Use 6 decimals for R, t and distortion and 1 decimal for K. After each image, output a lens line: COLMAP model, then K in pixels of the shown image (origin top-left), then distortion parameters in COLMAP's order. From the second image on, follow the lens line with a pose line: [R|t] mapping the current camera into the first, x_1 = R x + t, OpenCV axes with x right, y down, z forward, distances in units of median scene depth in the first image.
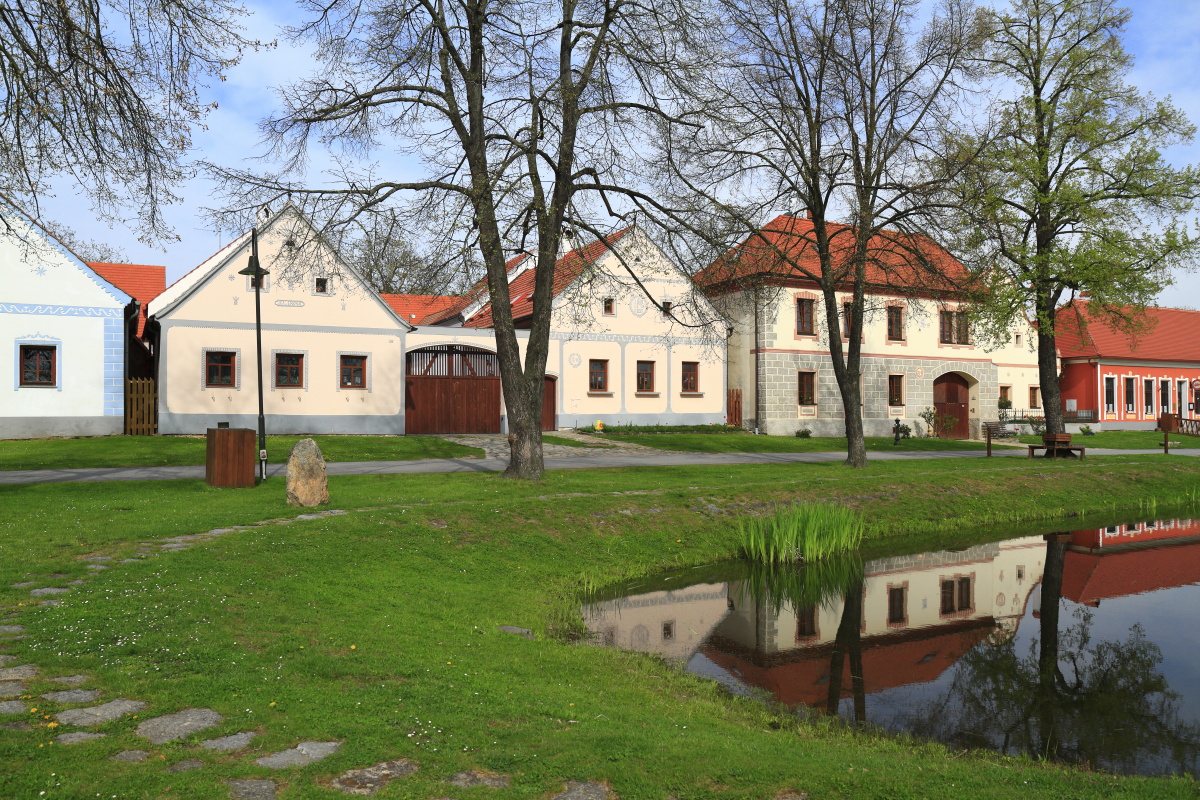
lens RADIAL K [[997.0, 0, 600.0], [0, 997.0, 400.0], [0, 0, 1]] dist [-0.085937, 0.131095]
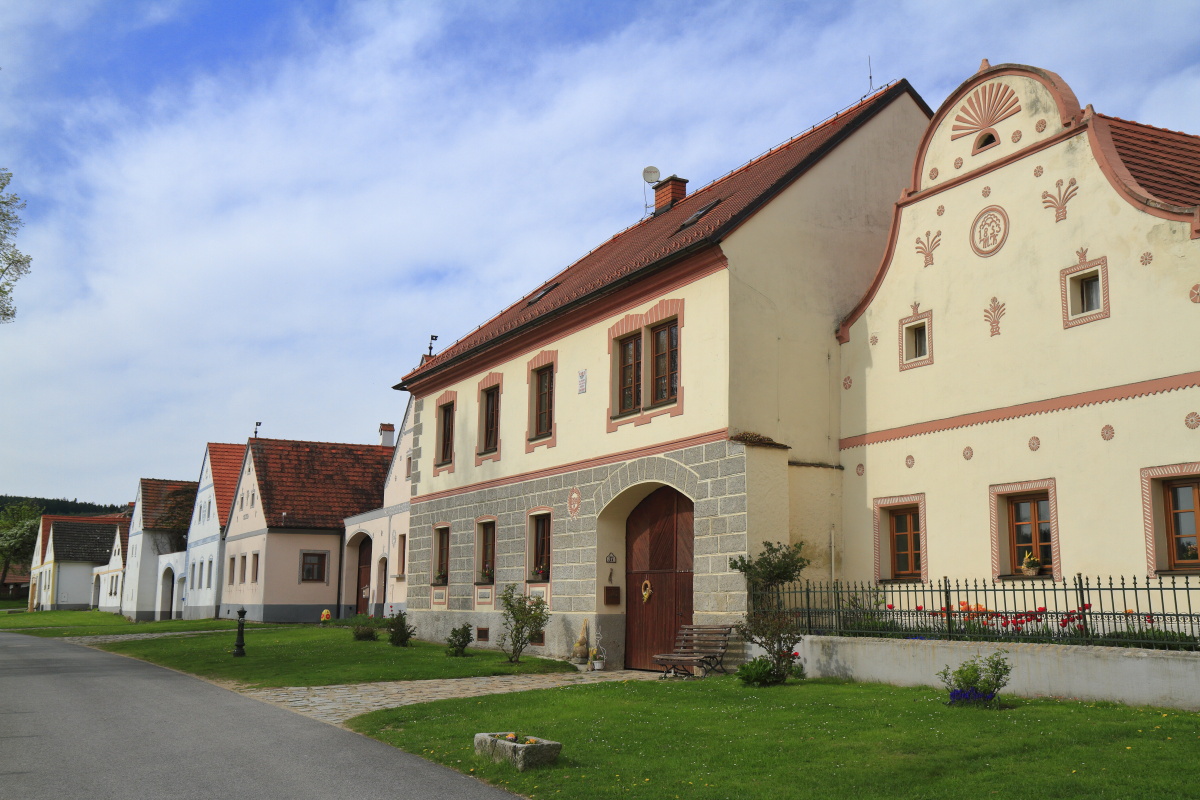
lens RADIAL K [[1180.1, 0, 600.0], [0, 1180.1, 400.0], [0, 0, 1]] dist [0.009563, 0.009485]
pose [[-0.070529, -0.173081, -0.982379, 1.454876], [0.005494, 0.984749, -0.173893, 0.030672], [0.997495, -0.017662, -0.068502, 1.839128]]
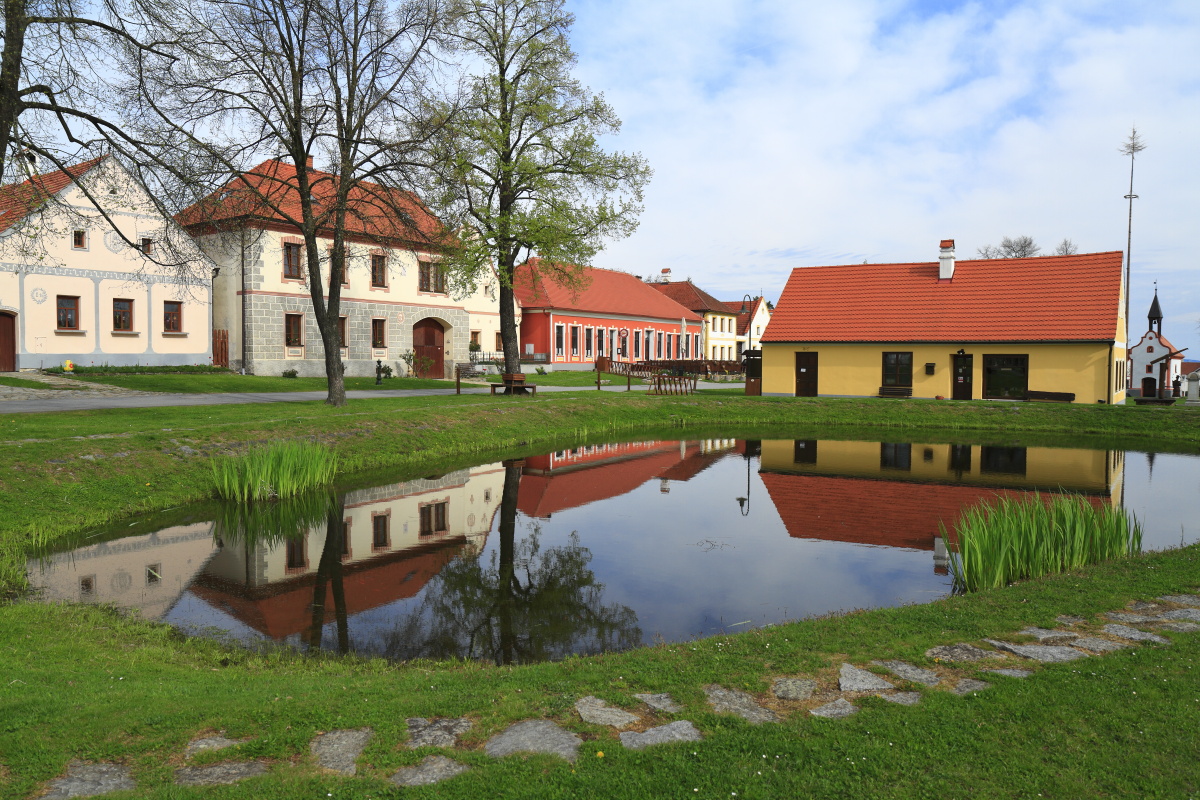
lens RADIAL K [[936.0, 0, 600.0], [0, 936.0, 400.0], [0, 0, 1]] dist [-0.112822, 0.109649]
pose [[0.869388, -0.015584, 0.493883, 0.013474], [-0.015300, 0.998174, 0.058429, -0.000600], [-0.493892, -0.058354, 0.867563, 0.000973]]
